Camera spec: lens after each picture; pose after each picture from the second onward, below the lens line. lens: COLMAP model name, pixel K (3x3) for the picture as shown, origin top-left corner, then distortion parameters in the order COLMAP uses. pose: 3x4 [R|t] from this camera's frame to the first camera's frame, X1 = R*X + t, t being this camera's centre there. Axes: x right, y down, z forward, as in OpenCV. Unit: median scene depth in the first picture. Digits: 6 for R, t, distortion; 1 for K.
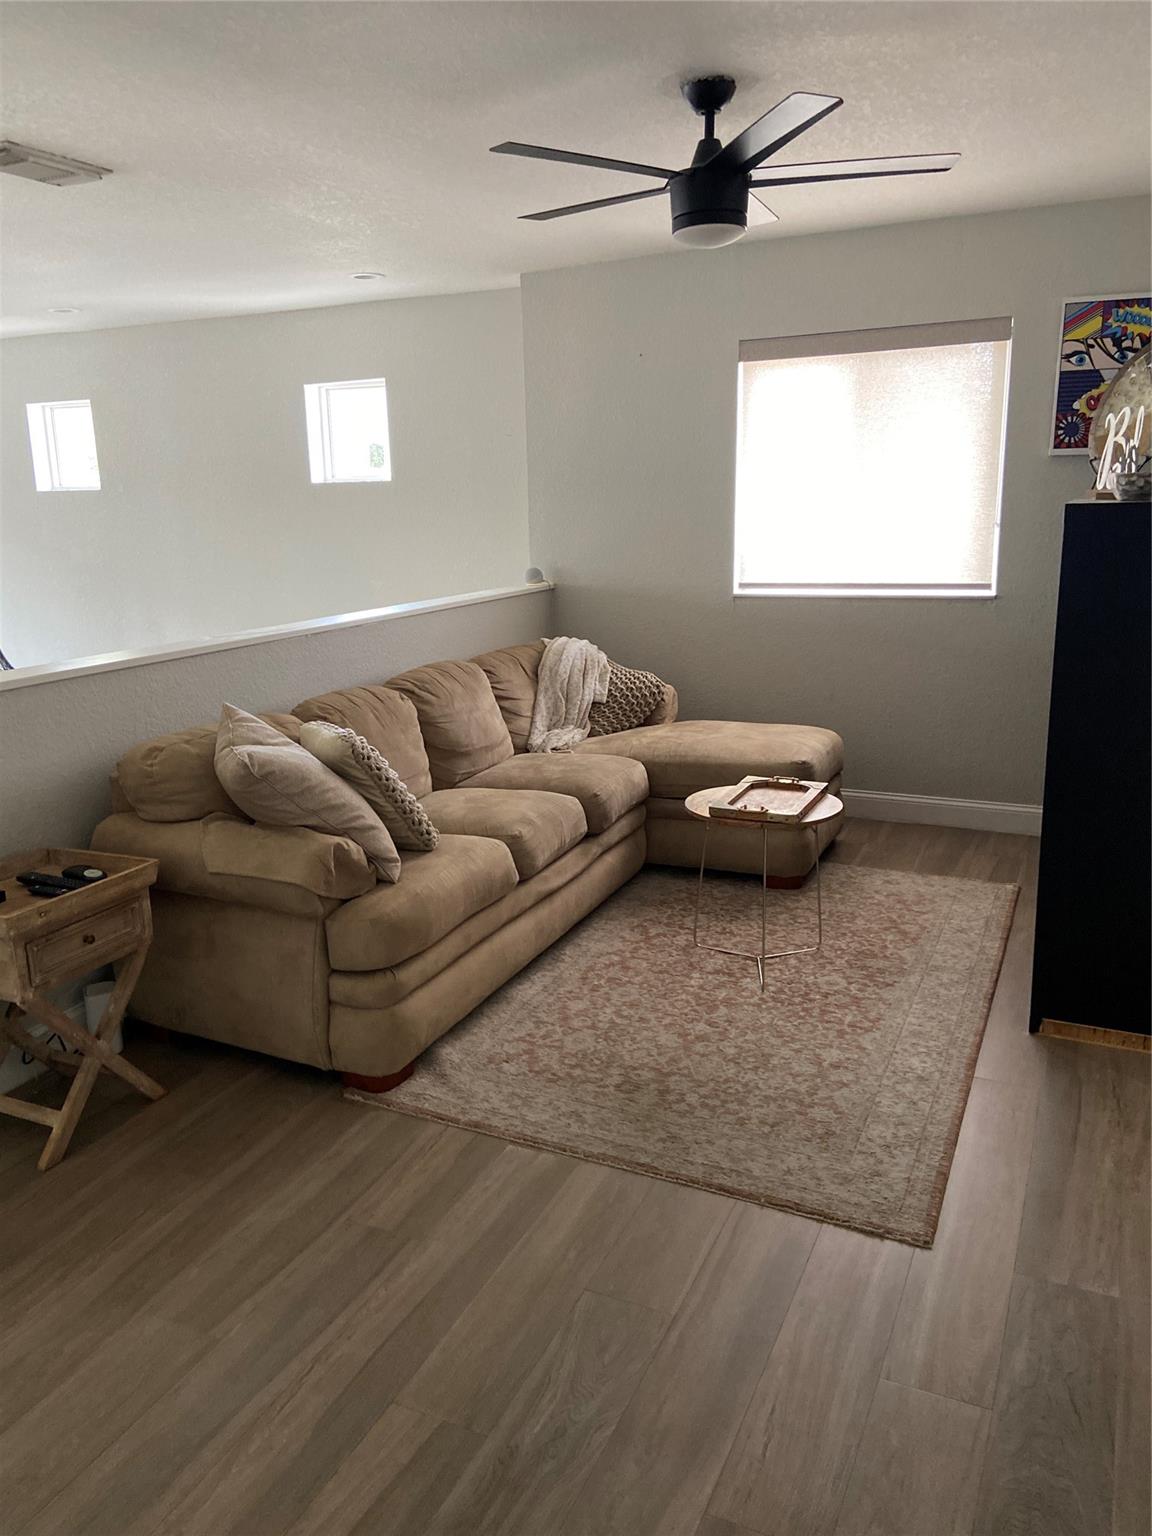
lens RADIAL K [[1152.7, 0, 558.3], [0, 1152.7, 762.4], [0, 0, 1]] dist [0.124501, -0.167733]
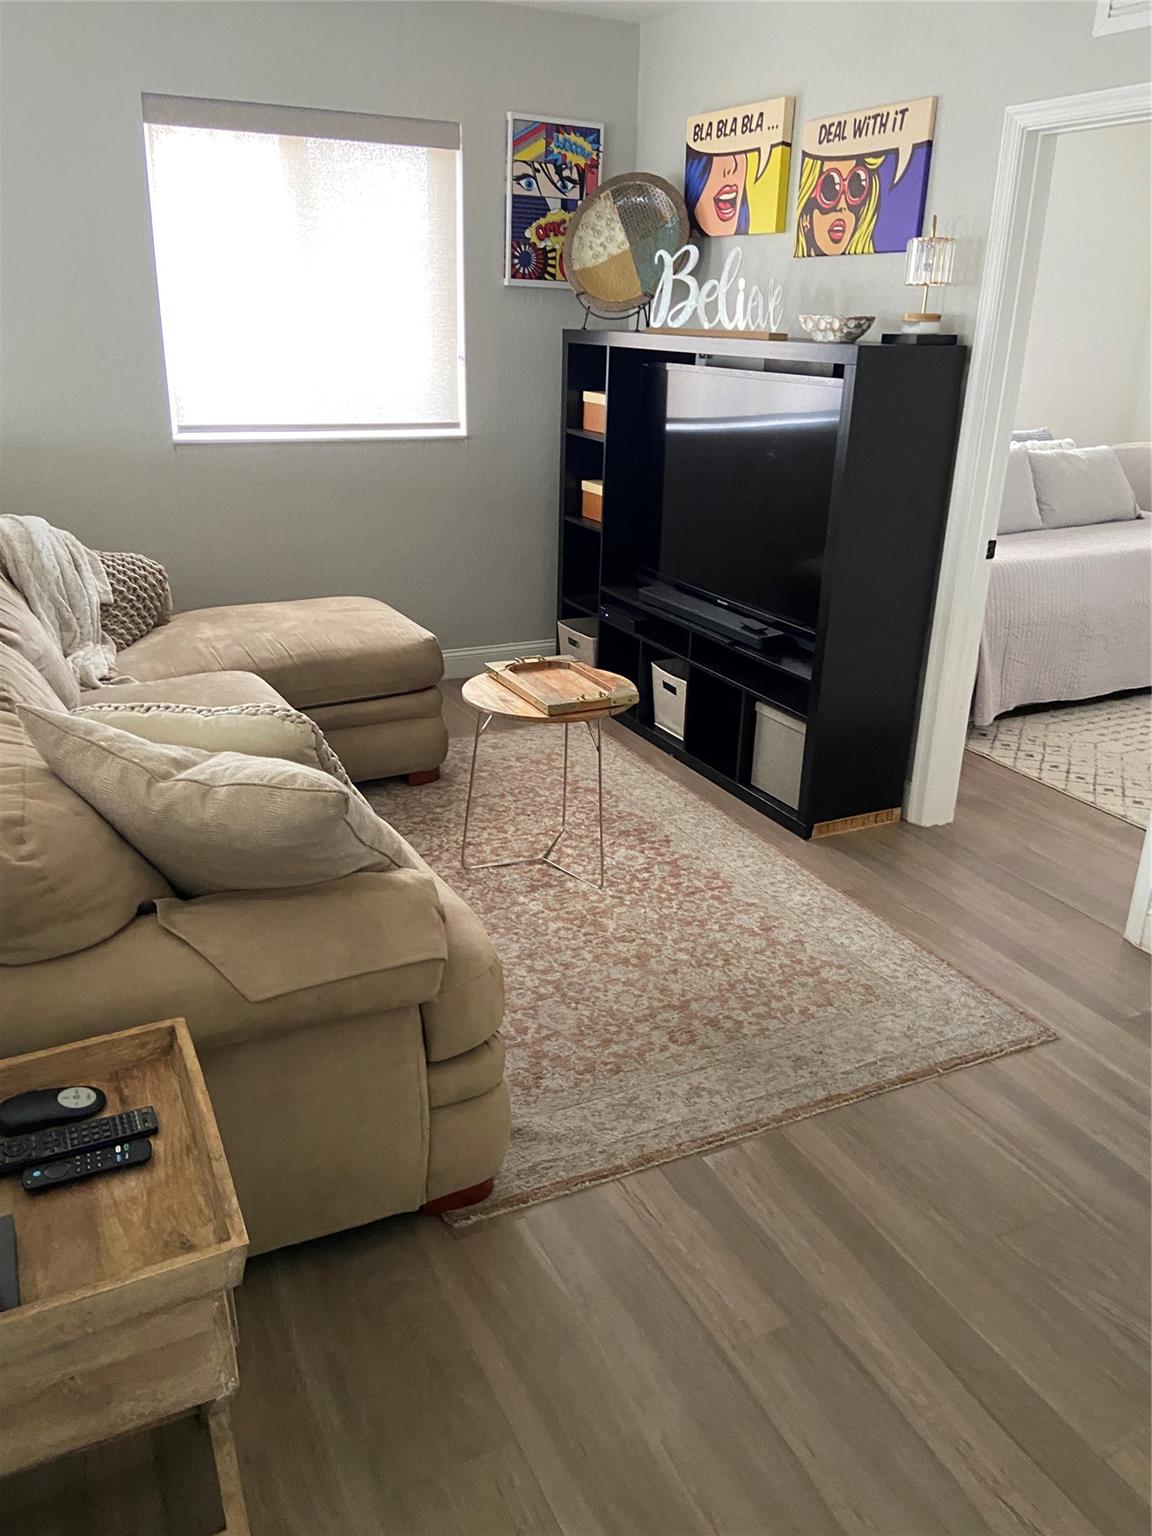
lens RADIAL K [[1152.7, 0, 558.3], [0, 1152.7, 762.4], [0, 0, 1]] dist [0.124501, -0.167733]
pose [[0.614041, -0.250079, 0.748608, -0.405873], [0.140393, 0.967958, 0.208198, -0.077171], [-0.776687, -0.022743, 0.629476, 0.360558]]
